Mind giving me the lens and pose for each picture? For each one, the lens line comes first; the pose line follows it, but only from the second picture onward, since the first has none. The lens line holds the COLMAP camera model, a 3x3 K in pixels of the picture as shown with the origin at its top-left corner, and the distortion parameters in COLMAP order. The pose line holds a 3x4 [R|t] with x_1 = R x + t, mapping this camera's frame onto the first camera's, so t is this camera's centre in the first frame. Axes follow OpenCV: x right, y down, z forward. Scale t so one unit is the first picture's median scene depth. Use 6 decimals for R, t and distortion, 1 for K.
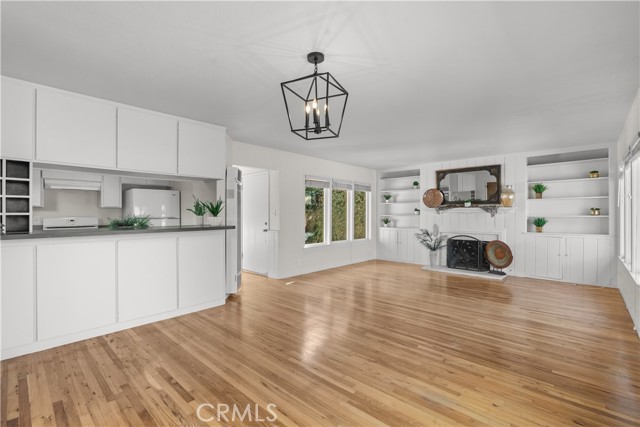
lens RADIAL K [[292.8, 0, 320.0], [0, 292.8, 213.5], [0, 0, 1]] dist [-0.014628, -0.000096]
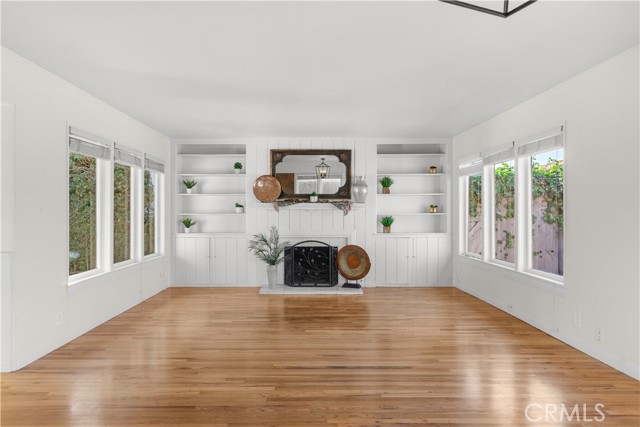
lens RADIAL K [[388.7, 0, 320.0], [0, 388.7, 213.5], [0, 0, 1]] dist [-0.000348, -0.000431]
pose [[0.725993, -0.002911, 0.687696, -0.167122], [-0.001026, 0.999985, 0.005315, 0.001245], [-0.687702, -0.004564, 0.725979, 0.269295]]
